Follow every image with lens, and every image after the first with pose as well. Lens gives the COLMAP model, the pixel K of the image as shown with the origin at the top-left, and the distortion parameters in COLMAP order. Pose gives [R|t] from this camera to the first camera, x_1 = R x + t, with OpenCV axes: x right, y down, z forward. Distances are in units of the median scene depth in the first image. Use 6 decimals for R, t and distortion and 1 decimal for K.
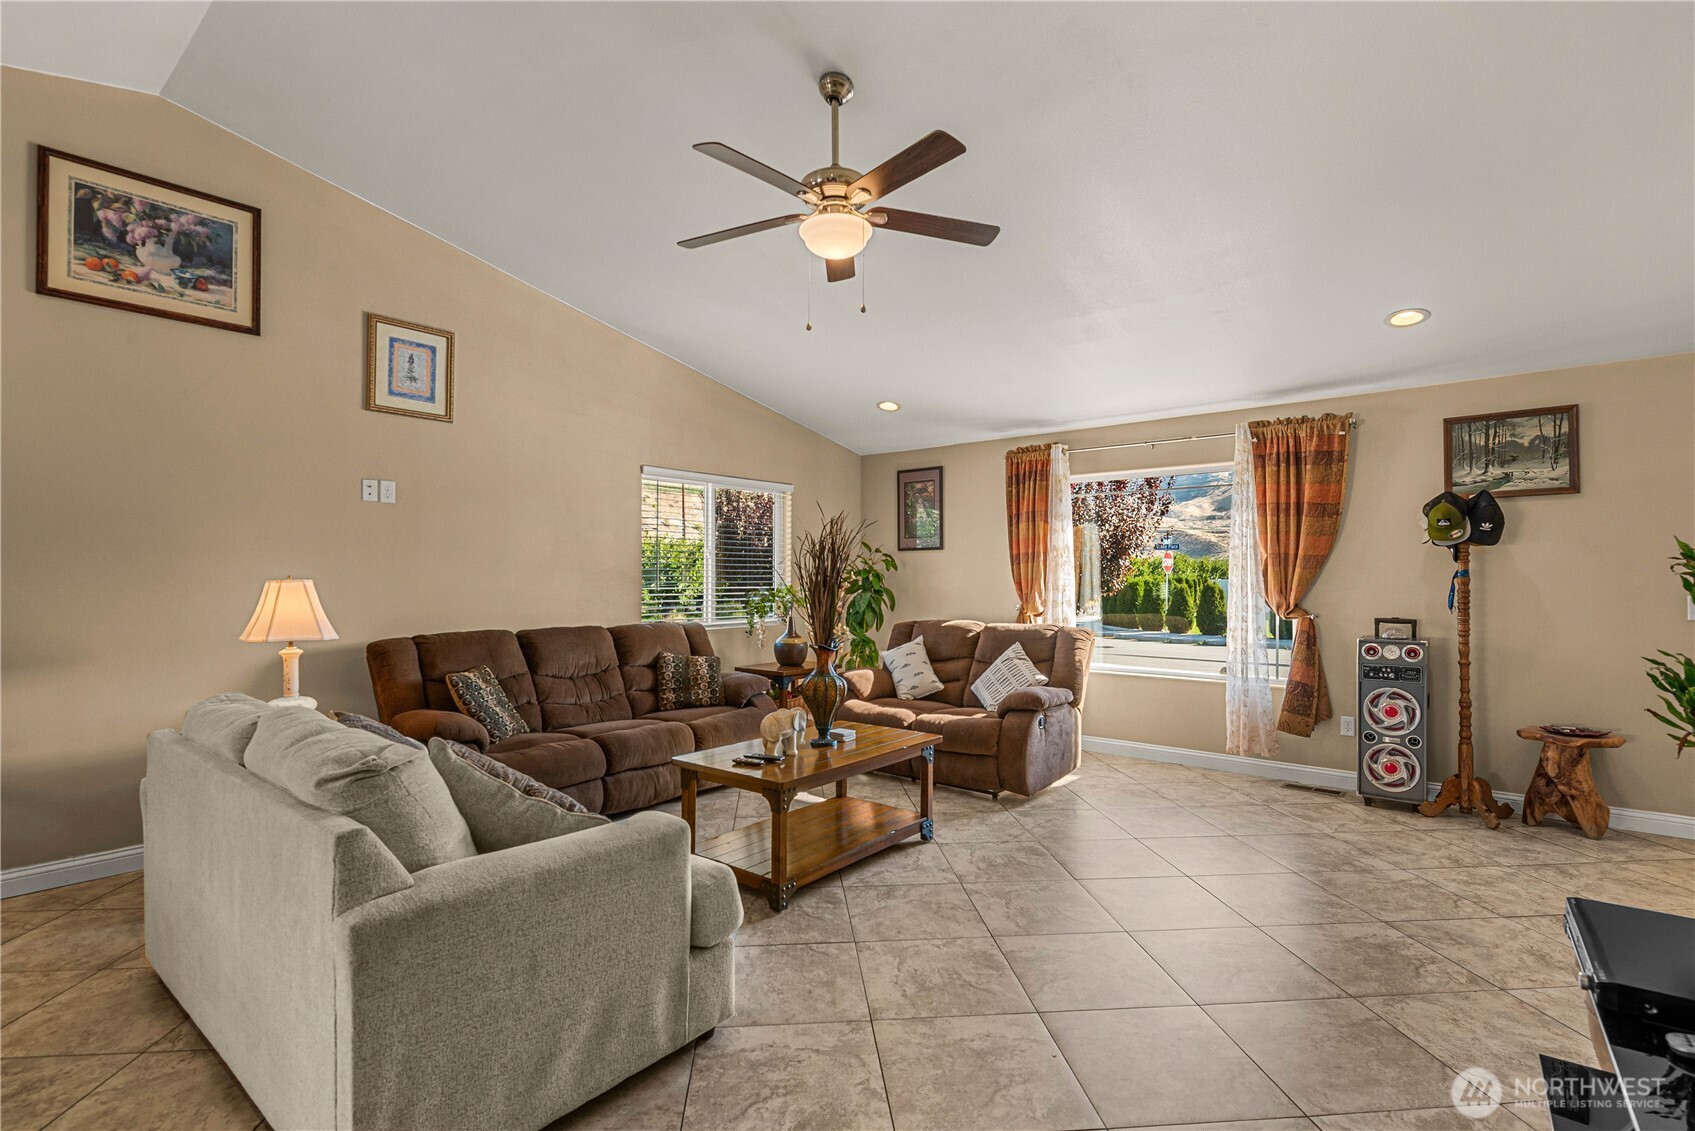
lens RADIAL K [[792.3, 0, 847.5], [0, 792.3, 565.5], [0, 0, 1]] dist [-0.001896, -0.000307]
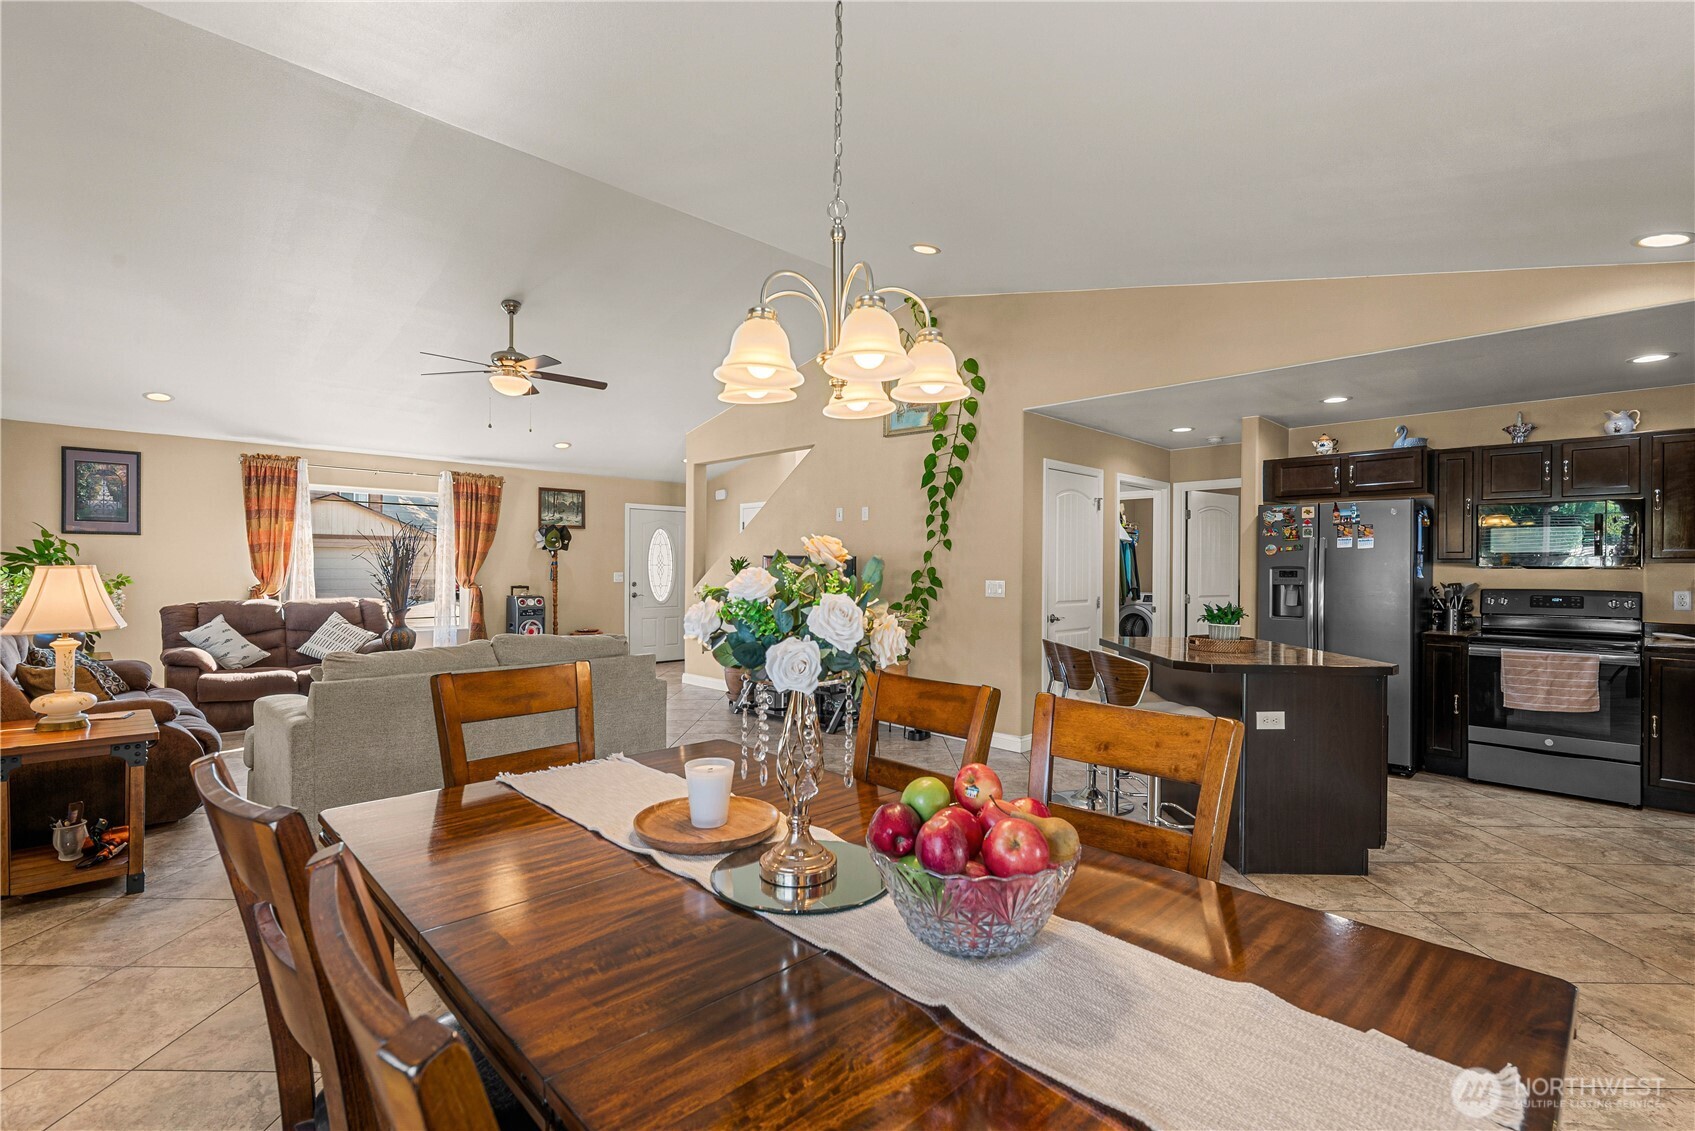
lens RADIAL K [[769.4, 0, 855.8], [0, 769.4, 567.1], [0, 0, 1]] dist [0.003544, -0.000252]
pose [[0.089253, -0.000546, 0.996009, -1.223336], [-0.020724, 0.999782, 0.002405, -0.001257], [-0.995793, -0.020855, 0.089222, 0.005790]]
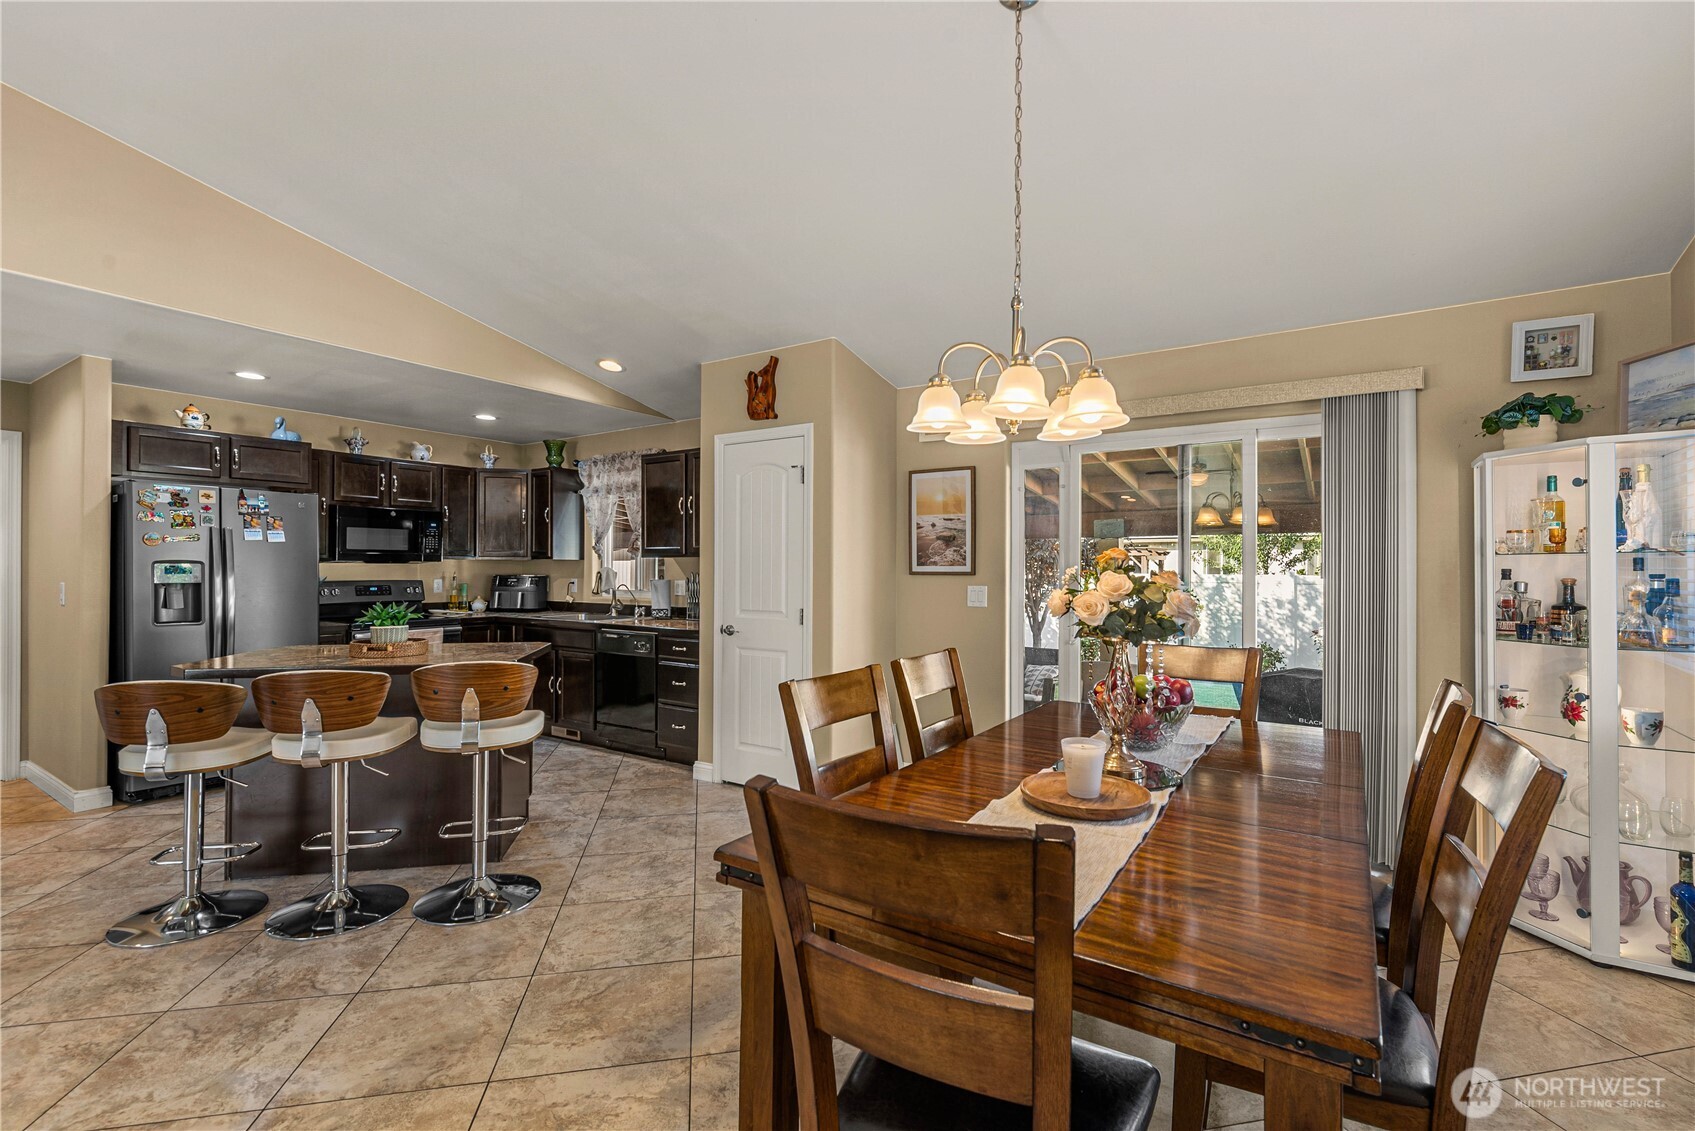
lens RADIAL K [[741.8, 0, 854.1], [0, 741.8, 565.9], [0, 0, 1]] dist [0.000918, 0.000459]
pose [[-0.993022, -0.006011, -0.117778, -0.691374], [-0.004116, 0.999858, -0.016327, 0.005744], [0.117859, -0.015728, -0.992906, 0.492711]]
